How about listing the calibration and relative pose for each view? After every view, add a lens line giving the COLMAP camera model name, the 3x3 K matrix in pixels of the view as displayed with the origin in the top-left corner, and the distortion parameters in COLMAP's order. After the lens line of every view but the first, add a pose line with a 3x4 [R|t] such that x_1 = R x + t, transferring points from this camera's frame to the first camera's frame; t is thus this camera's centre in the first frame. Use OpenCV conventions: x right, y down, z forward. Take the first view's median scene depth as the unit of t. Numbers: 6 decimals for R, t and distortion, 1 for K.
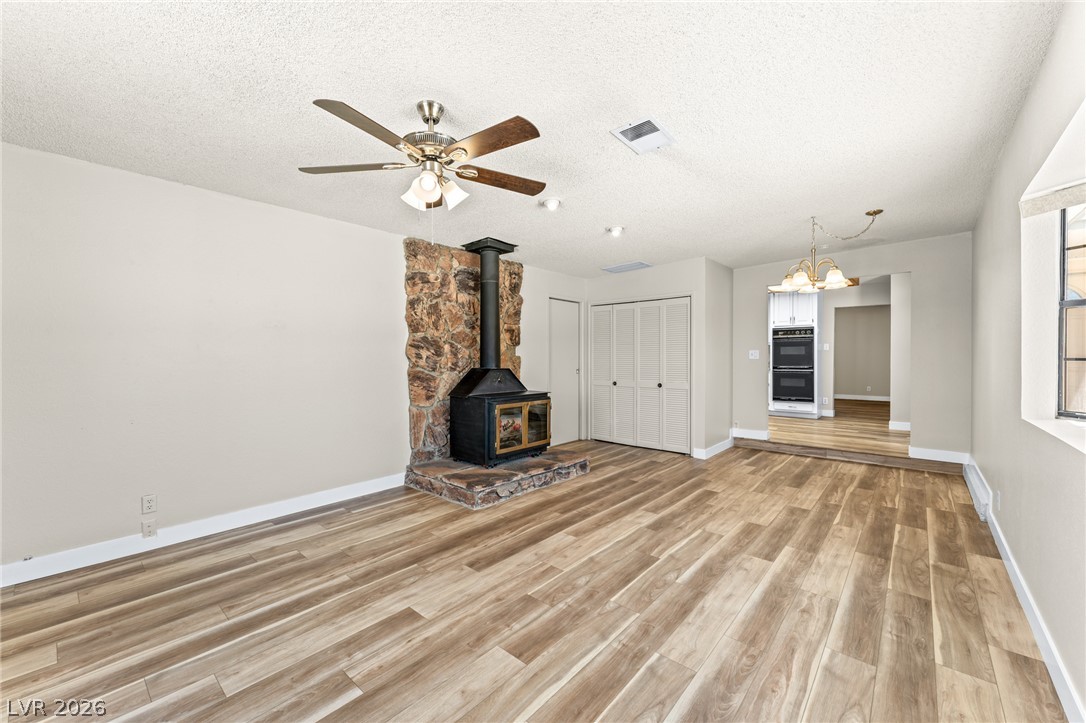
lens RADIAL K [[432.1, 0, 543.0], [0, 432.1, 361.5], [0, 0, 1]] dist [0.001306, 0.000001]
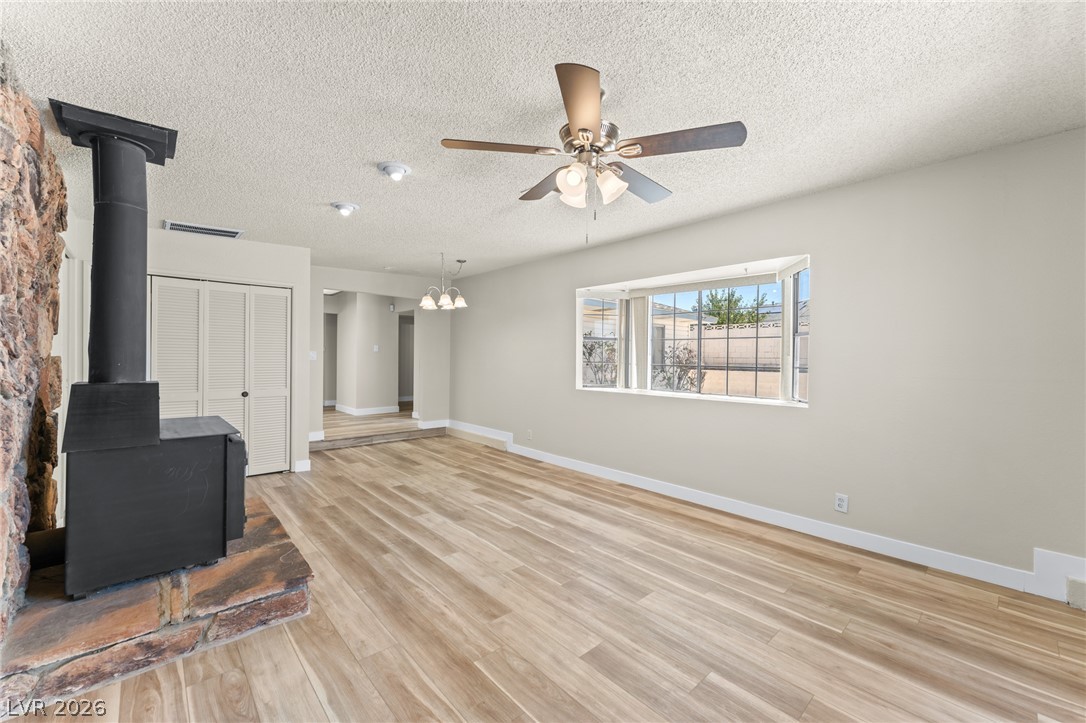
lens RADIAL K [[432.1, 0, 543.0], [0, 432.1, 361.5], [0, 0, 1]] dist [0.001306, 0.000001]
pose [[0.116340, -0.005546, 0.993194, -0.856441], [-0.001218, 0.999983, 0.005727, -0.018669], [-0.993209, -0.001876, 0.116332, 0.713225]]
